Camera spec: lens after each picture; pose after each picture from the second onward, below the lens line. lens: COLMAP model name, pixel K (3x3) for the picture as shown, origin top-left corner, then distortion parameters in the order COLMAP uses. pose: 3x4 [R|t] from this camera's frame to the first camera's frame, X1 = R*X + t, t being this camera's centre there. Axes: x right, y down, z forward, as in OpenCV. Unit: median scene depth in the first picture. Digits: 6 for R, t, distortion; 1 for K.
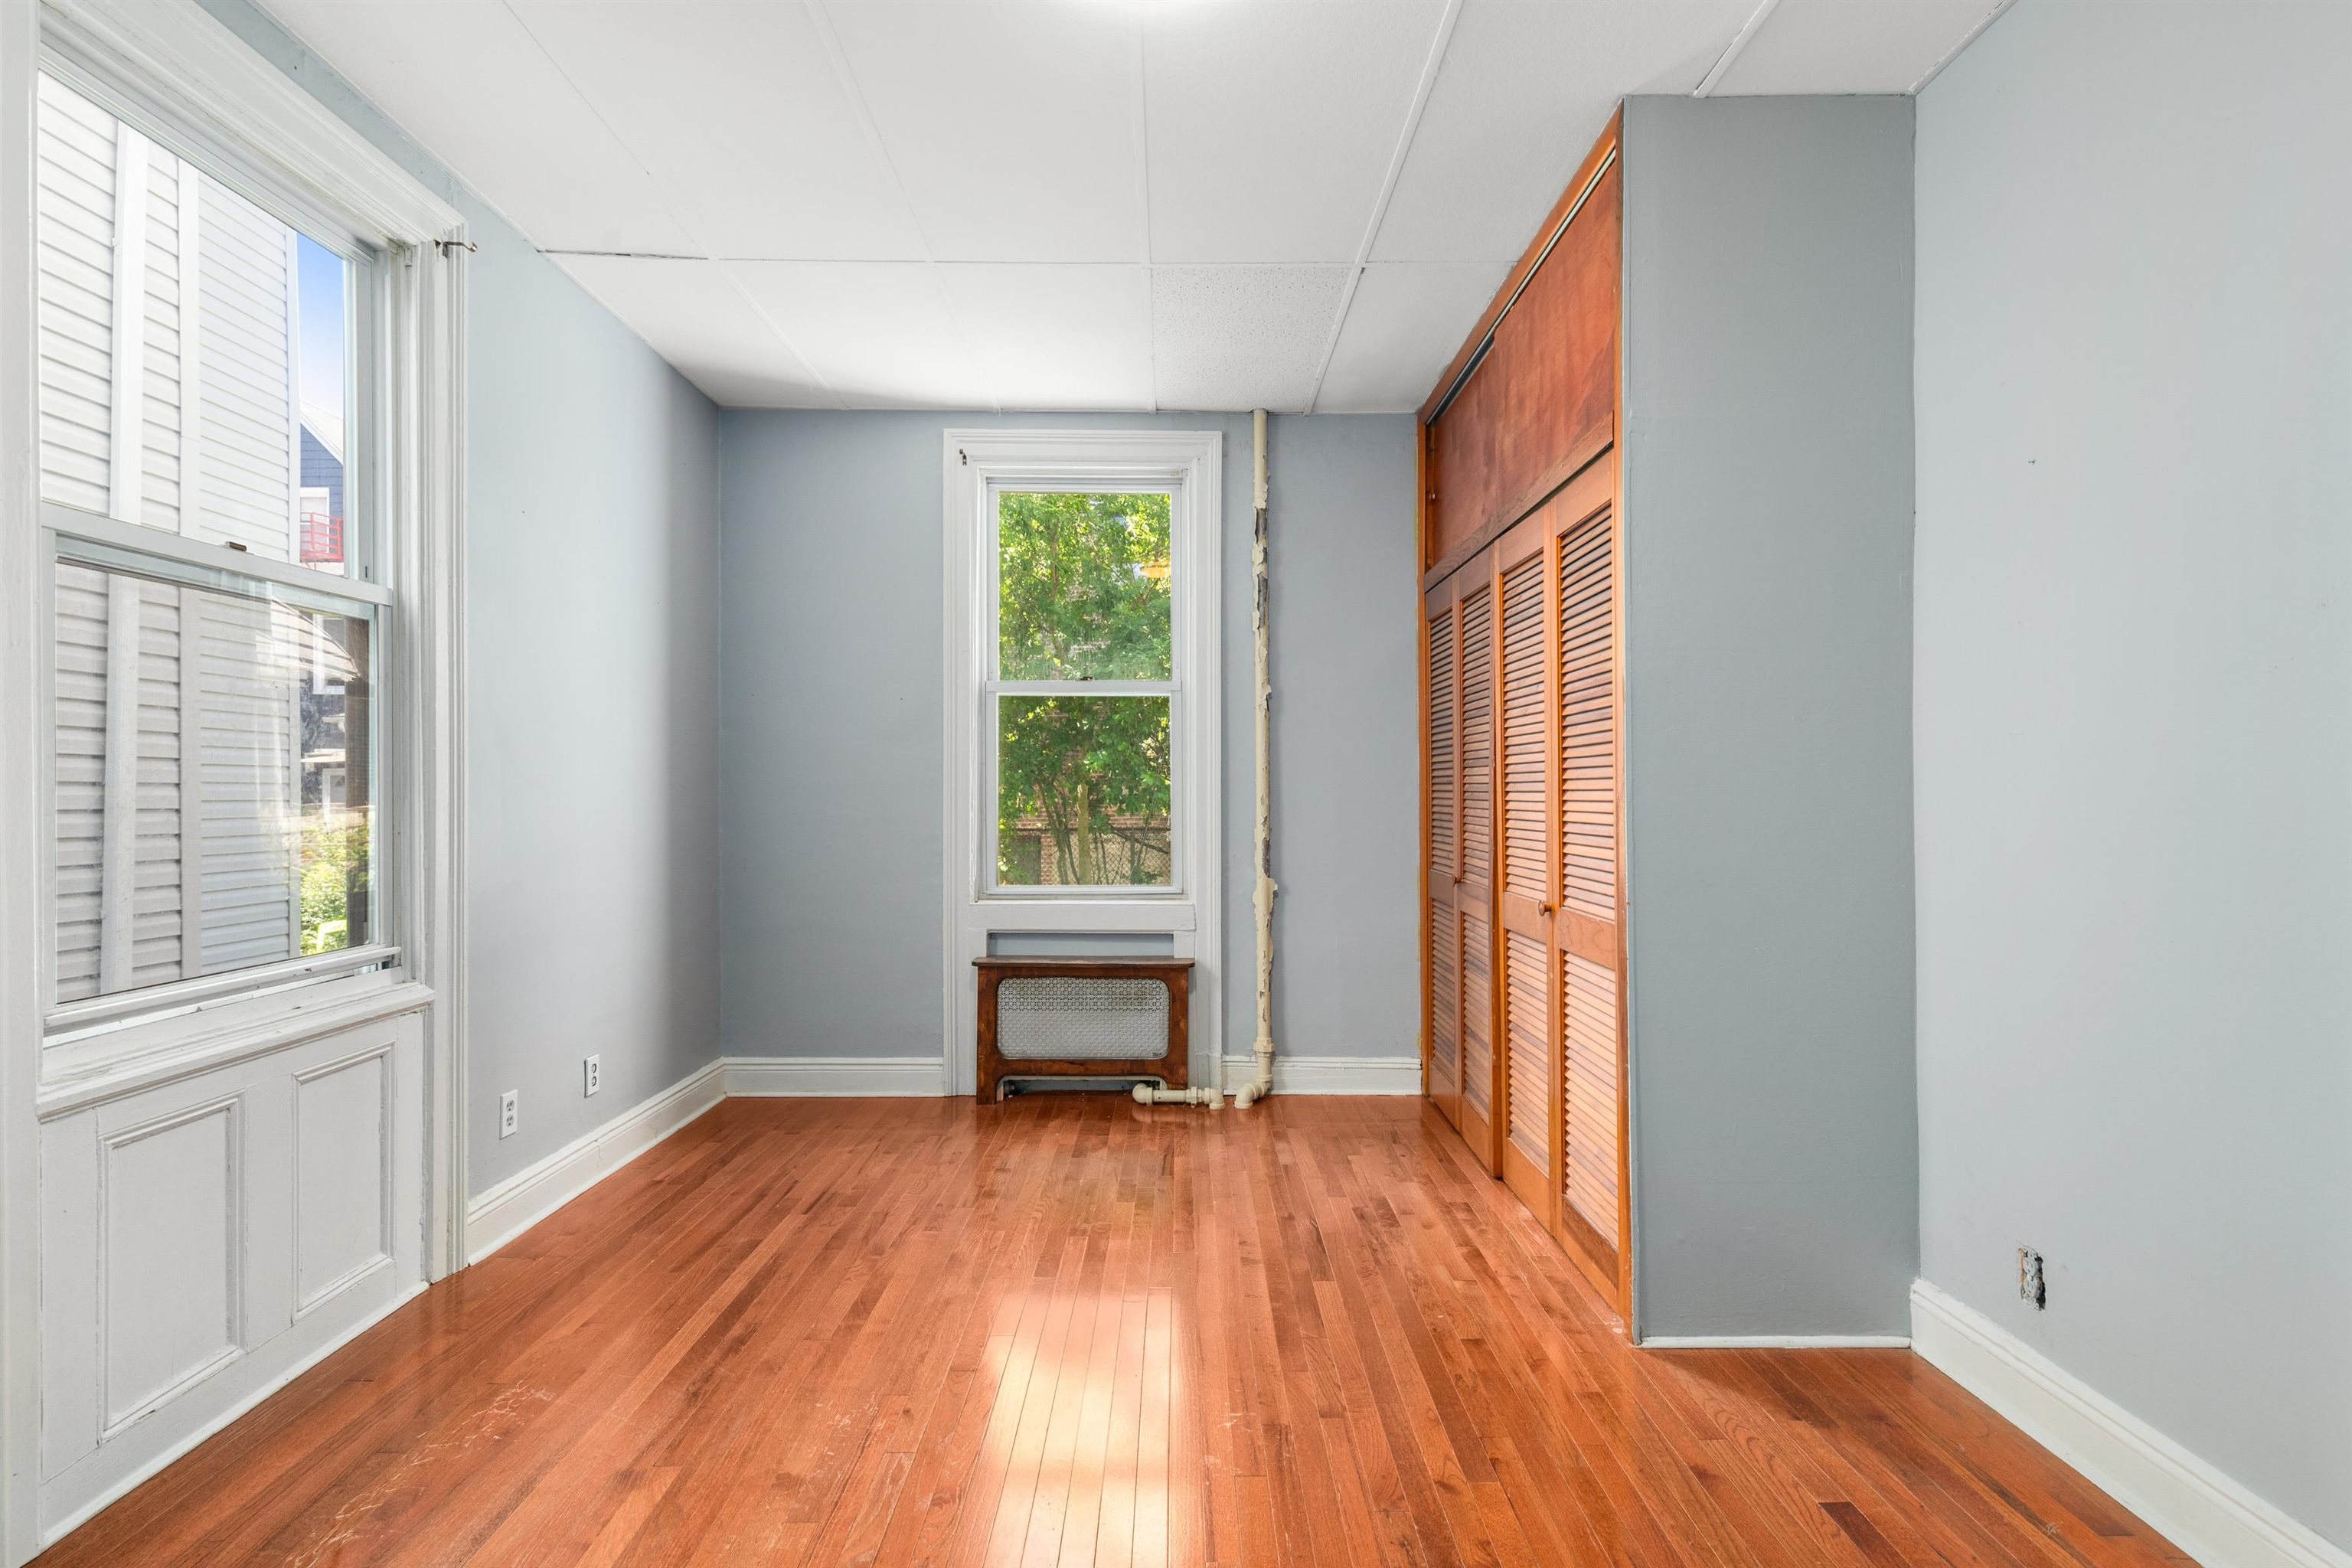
lens RADIAL K [[1075.7, 0, 1181.4], [0, 1075.7, 799.4], [0, 0, 1]] dist [0.006684, -0.001330]
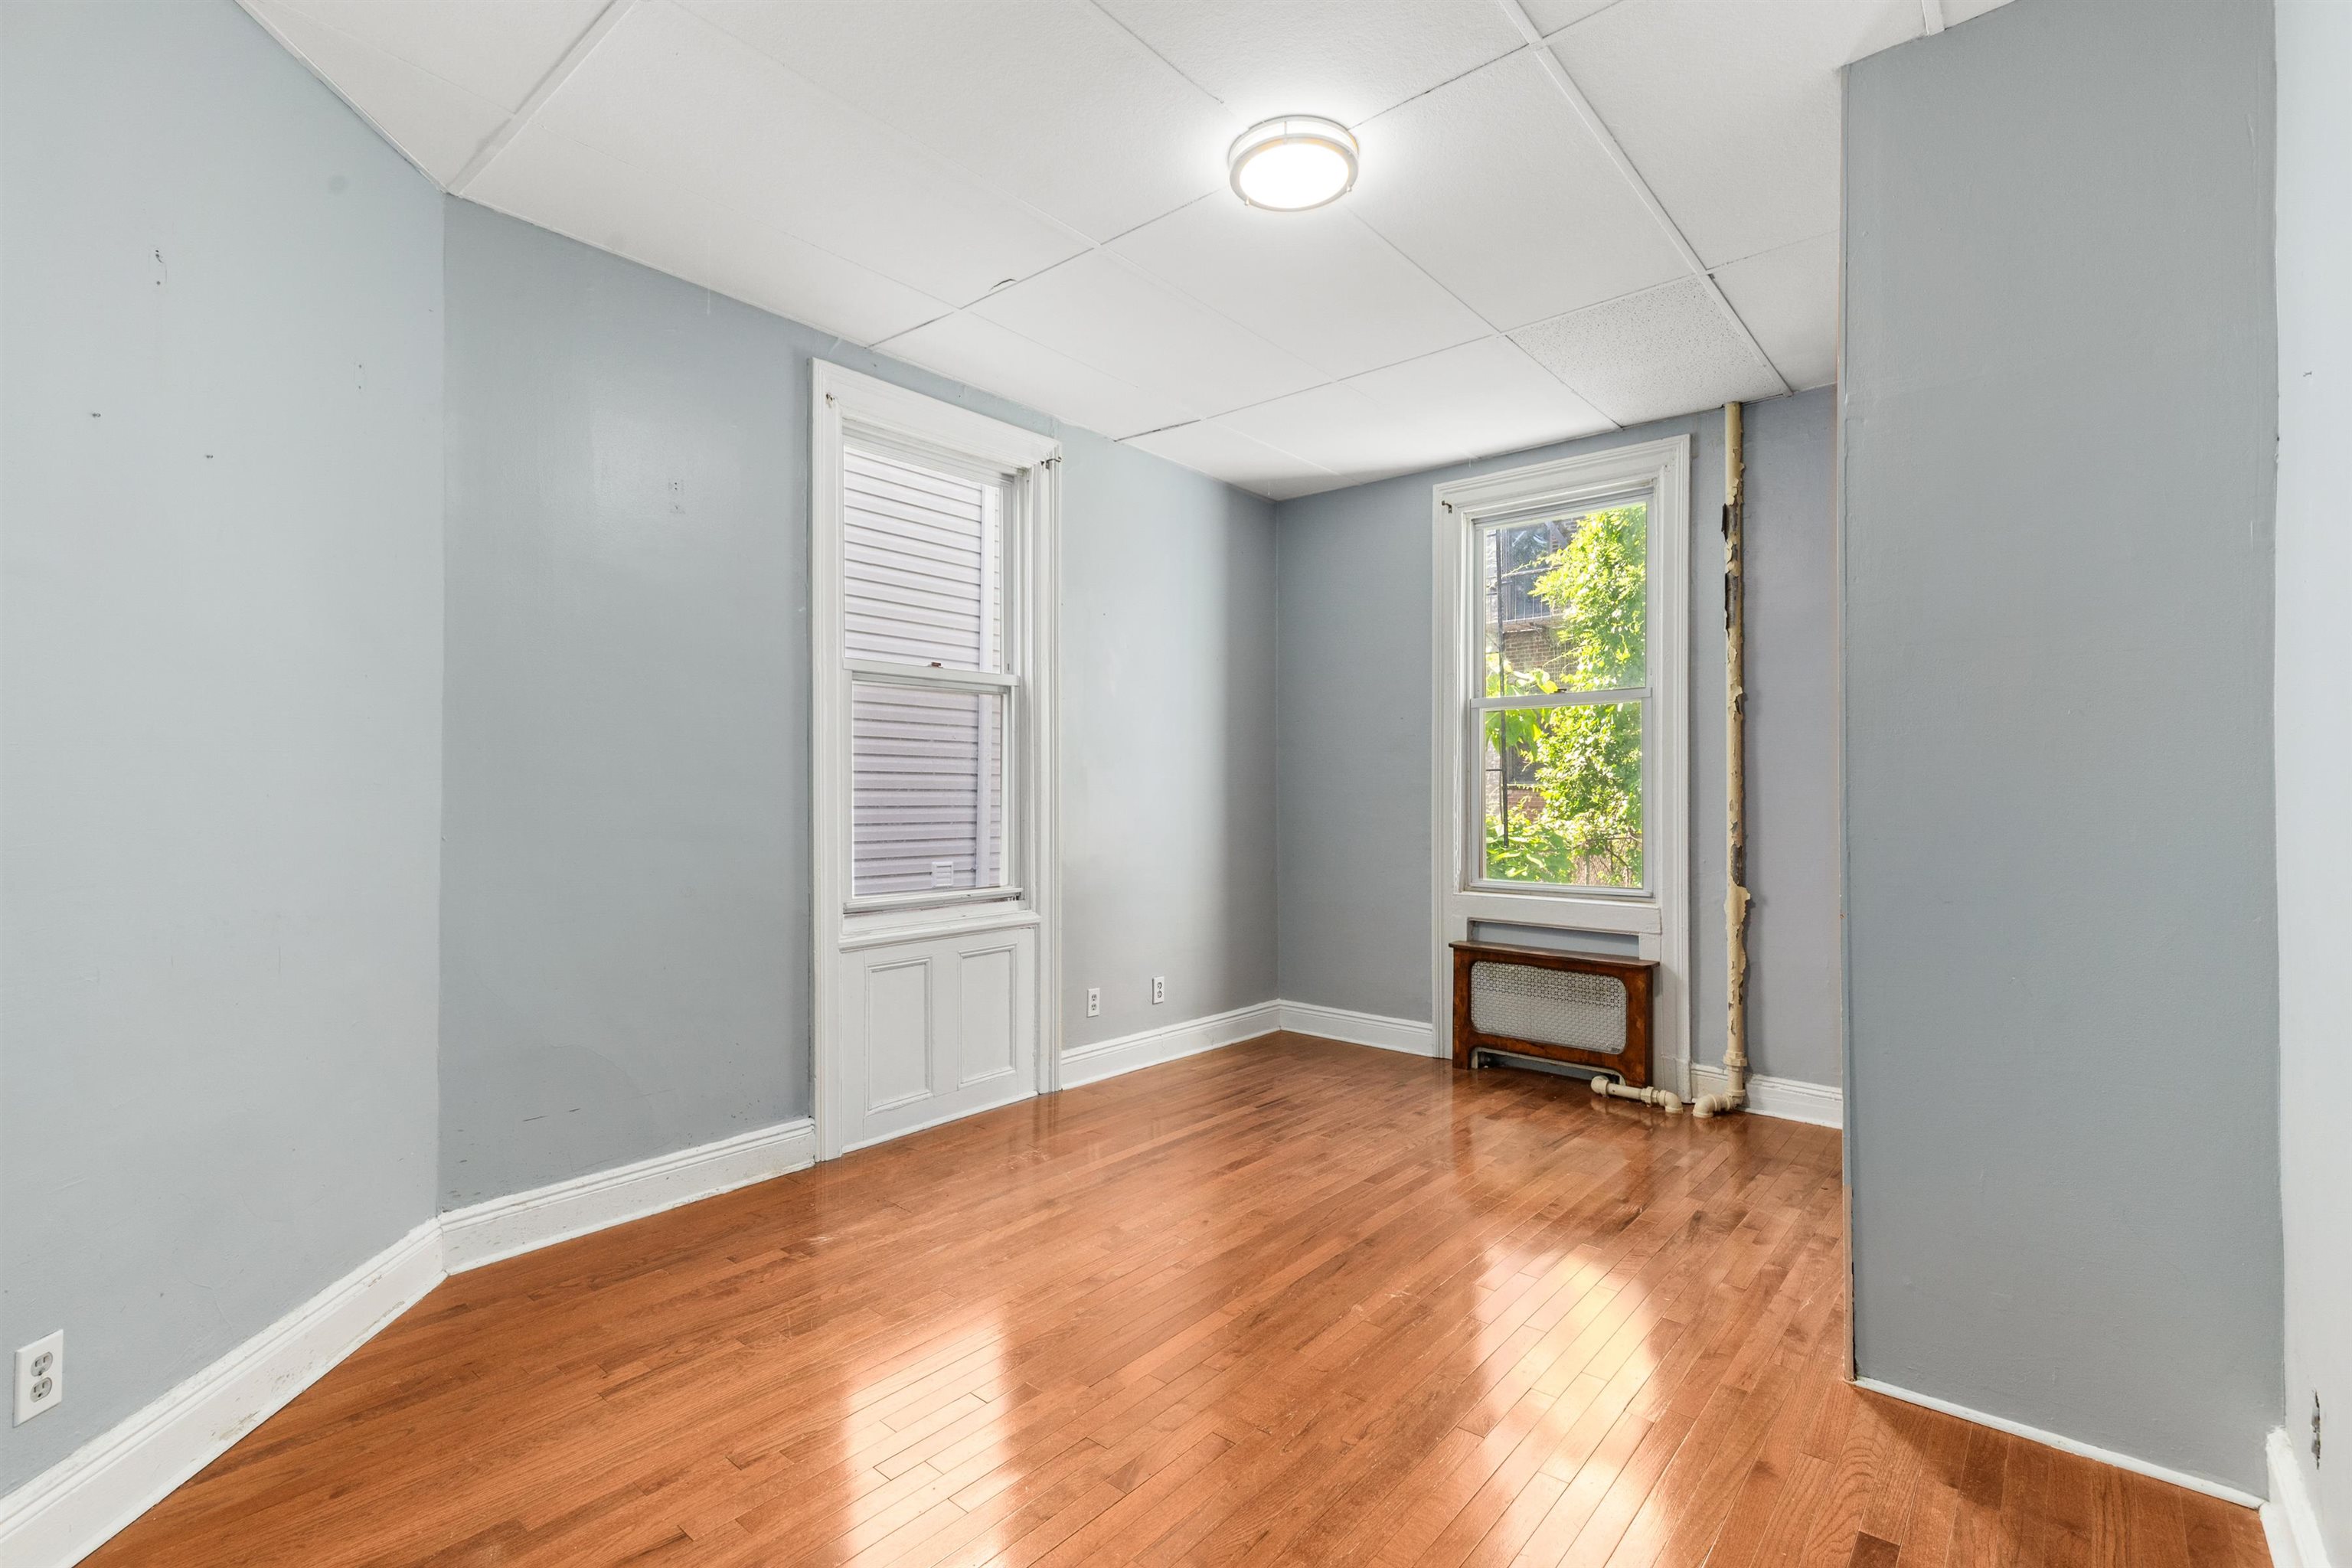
lens RADIAL K [[1066.0, 0, 1165.3], [0, 1066.0, 809.3], [0, 0, 1]] dist [0.001743, -0.000434]
pose [[0.748325, 0.010440, -0.663250, 0.335594], [-0.006184, 0.999942, 0.008763, -0.001273], [0.663303, -0.002456, 0.748347, -0.058590]]
